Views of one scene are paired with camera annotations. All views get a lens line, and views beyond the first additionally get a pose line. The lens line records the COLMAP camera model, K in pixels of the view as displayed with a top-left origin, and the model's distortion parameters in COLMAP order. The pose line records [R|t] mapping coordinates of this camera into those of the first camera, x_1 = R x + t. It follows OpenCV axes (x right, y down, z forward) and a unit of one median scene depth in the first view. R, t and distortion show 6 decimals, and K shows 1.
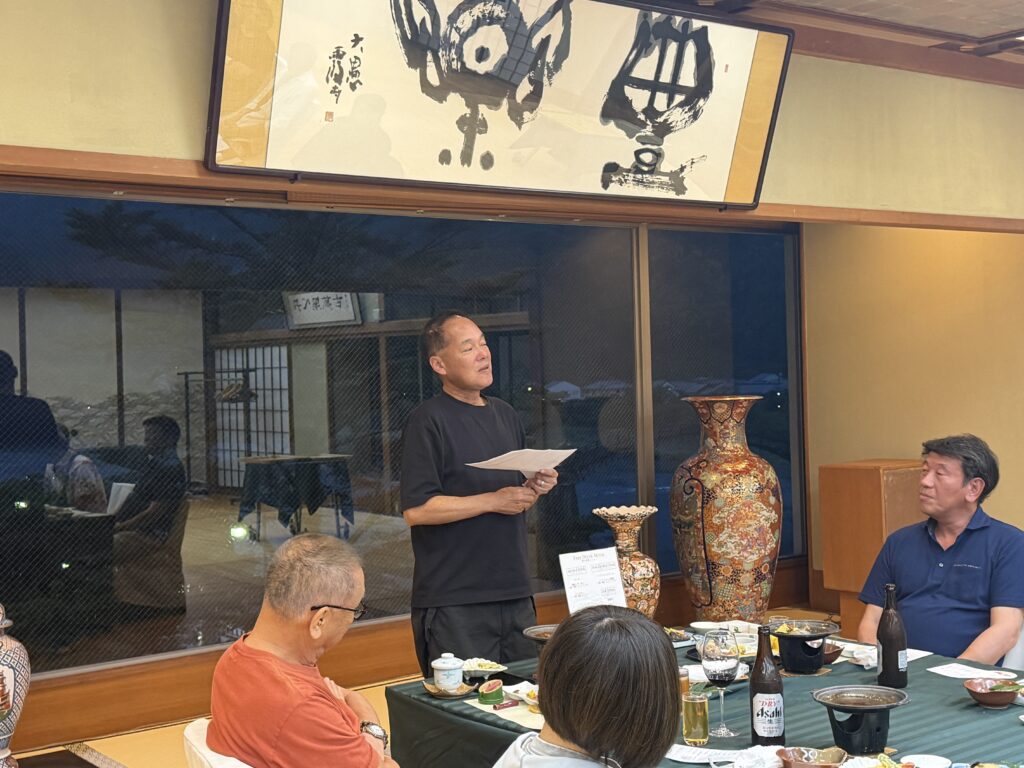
lens RADIAL K [[1401.5, 0, 506.0], [0, 1401.5, 369.1], [0, 0, 1]] dist [0.167580, -0.314410]
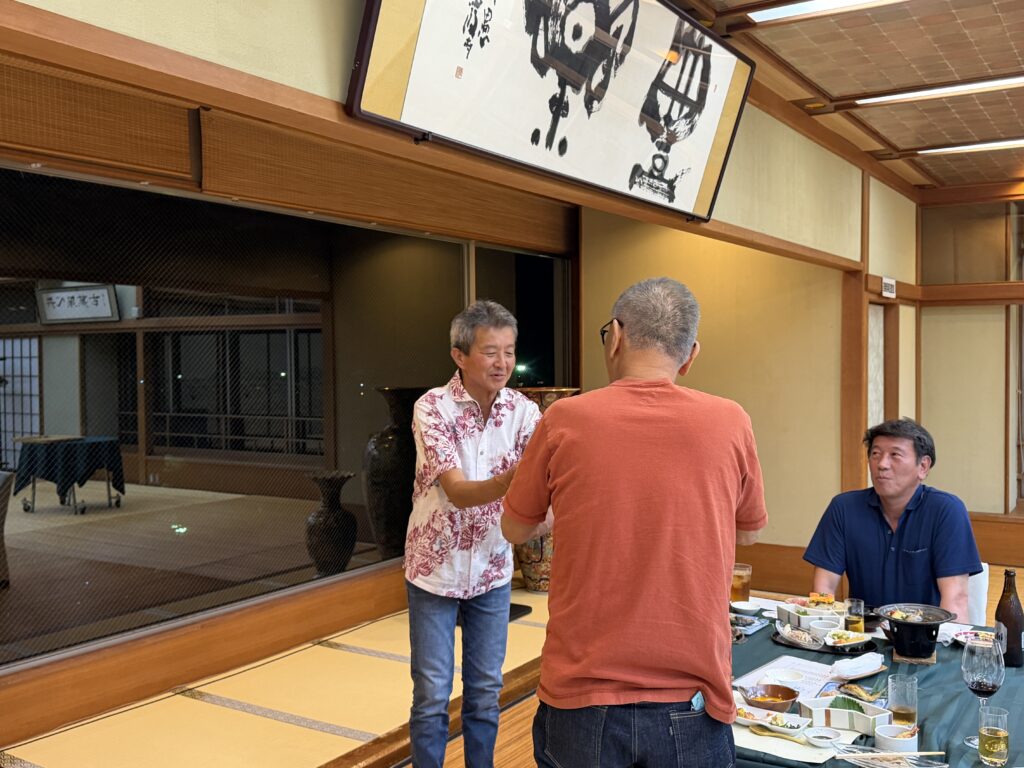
lens RADIAL K [[997.4, 0, 512.0], [0, 997.4, 384.0], [0, 0, 1]] dist [0.180175, -0.392732]
pose [[0.939787, 0.012473, 0.341532, -0.243426], [-0.018328, 0.999735, 0.013923, 0.006896], [-0.341268, -0.019344, 0.939767, 0.300614]]
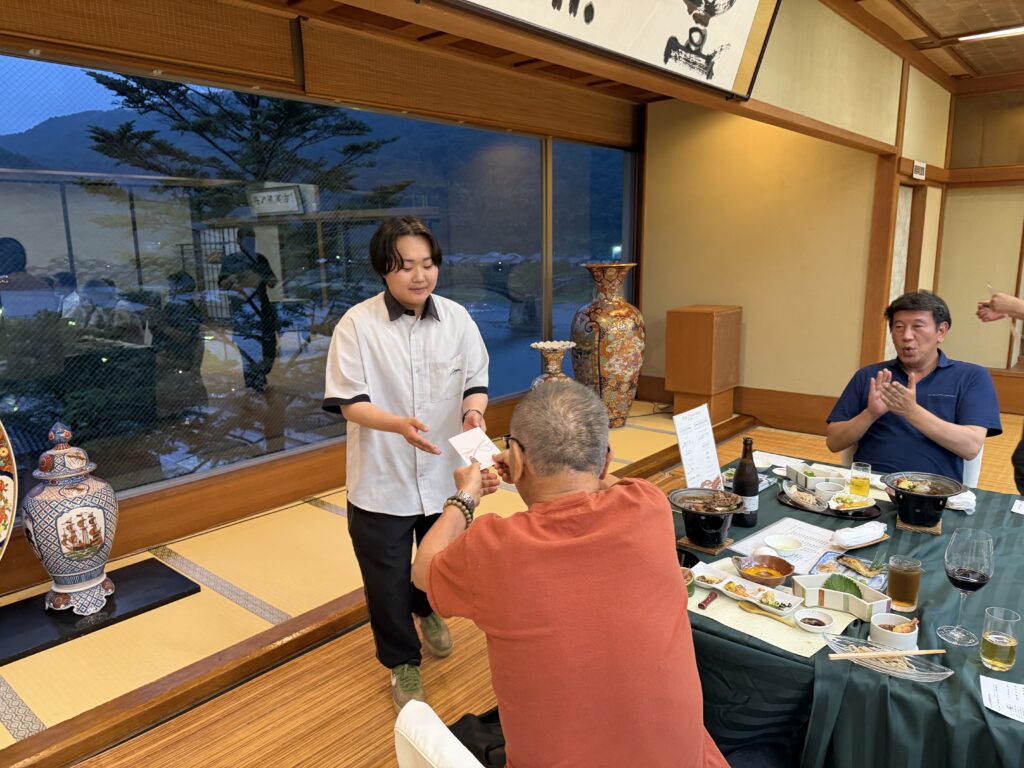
lens RADIAL K [[721.2, 0, 507.7], [0, 721.2, 387.3], [0, 0, 1]] dist [0.094834, -0.142191]
pose [[0.978213, -0.027948, 0.205714, -0.153378], [-0.011232, 0.982321, 0.186867, 0.009541], [-0.207300, -0.185106, 0.960605, 0.412005]]
